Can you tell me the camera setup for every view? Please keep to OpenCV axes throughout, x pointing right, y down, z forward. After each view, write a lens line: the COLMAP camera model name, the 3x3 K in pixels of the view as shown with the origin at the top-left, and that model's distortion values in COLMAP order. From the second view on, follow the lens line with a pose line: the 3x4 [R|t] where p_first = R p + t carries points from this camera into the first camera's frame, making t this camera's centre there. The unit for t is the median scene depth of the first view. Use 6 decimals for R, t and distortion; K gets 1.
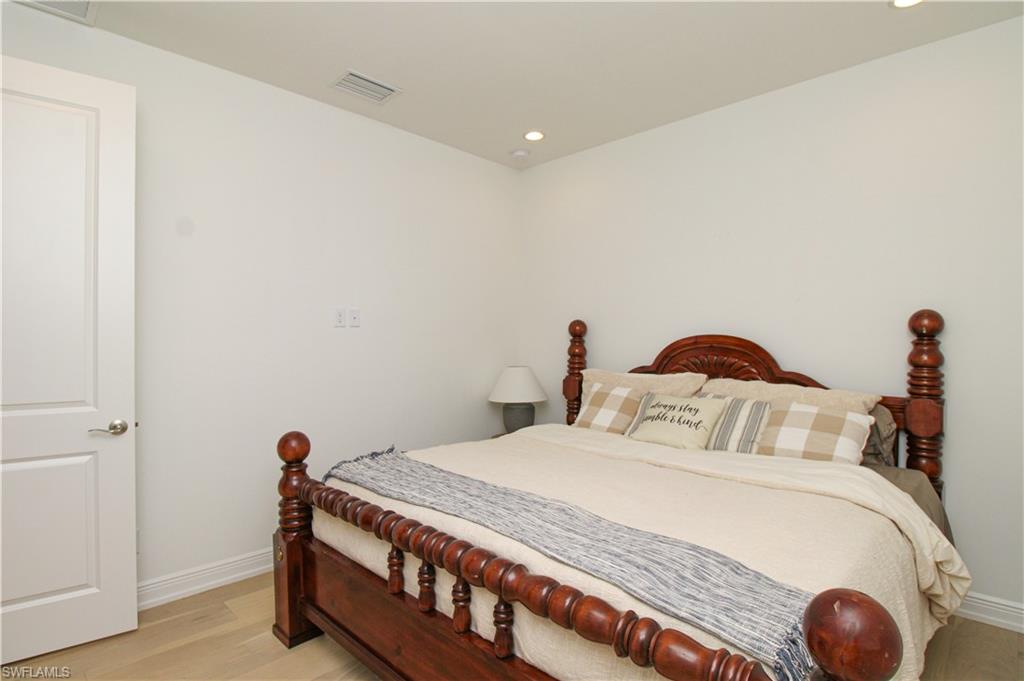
lens RADIAL K [[536.9, 0, 512.0], [0, 536.9, 340.5], [0, 0, 1]] dist [0.133157, 0.000211]
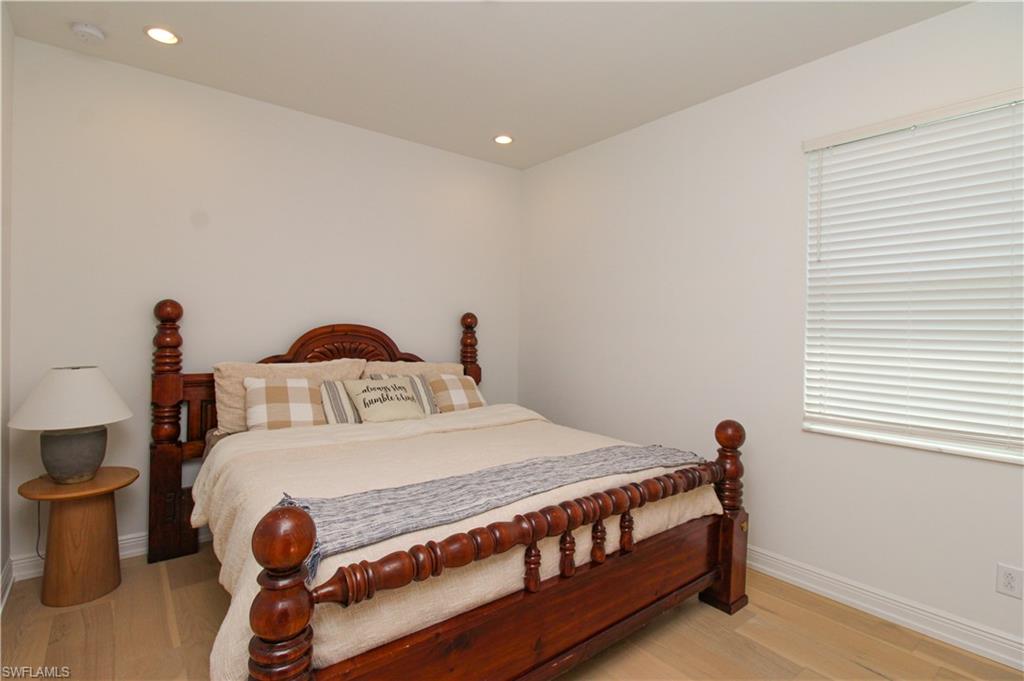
lens RADIAL K [[489.6, 0, 512.0], [0, 489.6, 340.5], [0, 0, 1]] dist [0.024786, 0.000120]
pose [[0.114721, -0.017984, 0.993235, -0.595665], [-0.017749, 0.999639, 0.020150, -0.003229], [-0.993239, -0.019941, 0.114360, 0.520254]]
